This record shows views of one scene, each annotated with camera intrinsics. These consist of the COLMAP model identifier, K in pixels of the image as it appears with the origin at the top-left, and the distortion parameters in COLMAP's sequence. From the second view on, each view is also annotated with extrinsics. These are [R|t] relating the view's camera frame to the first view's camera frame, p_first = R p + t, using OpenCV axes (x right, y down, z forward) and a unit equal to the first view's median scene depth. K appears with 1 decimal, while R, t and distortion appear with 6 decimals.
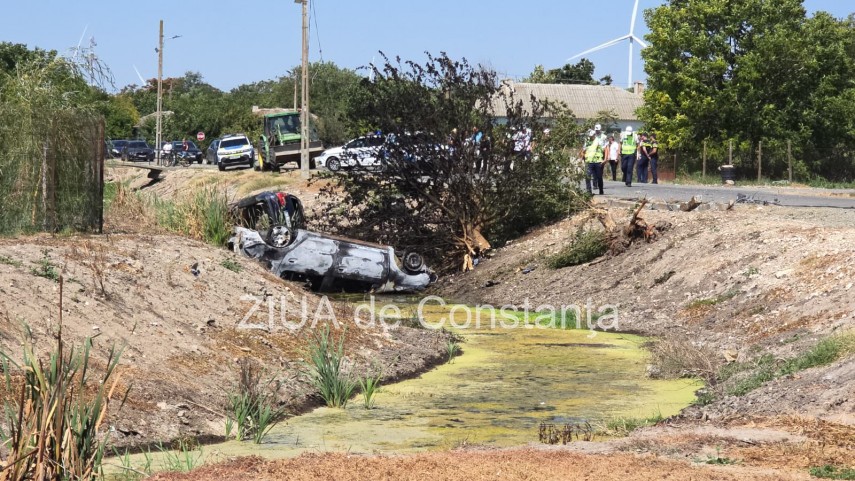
lens RADIAL K [[2226.0, 0, 427.5], [0, 2226.0, 240.5], [0, 0, 1]] dist [-1.218008, 21.346521]
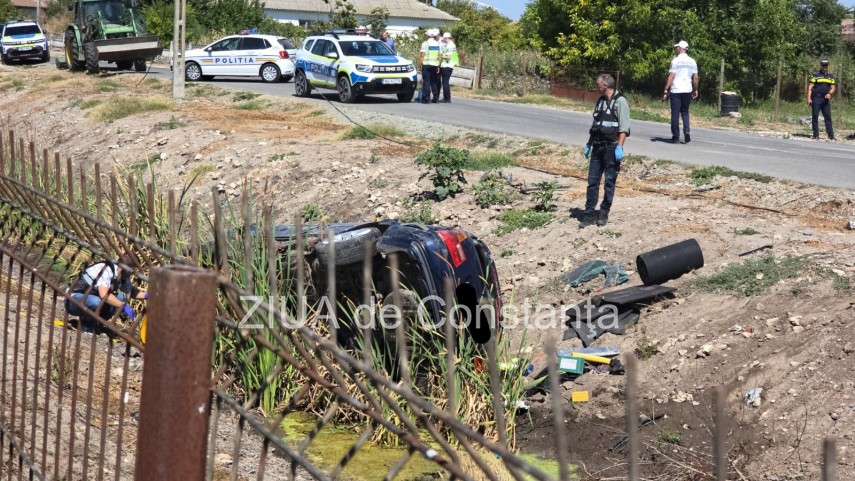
lens RADIAL K [[1643.6, 0, 427.5], [0, 1643.6, 240.5], [0, 0, 1]] dist [0.028725, 0.116671]
pose [[0.979840, 0.009968, 0.199533, -0.160553], [-0.026839, 0.996269, 0.082029, -0.054533], [-0.197971, -0.085730, 0.976452, 0.965201]]
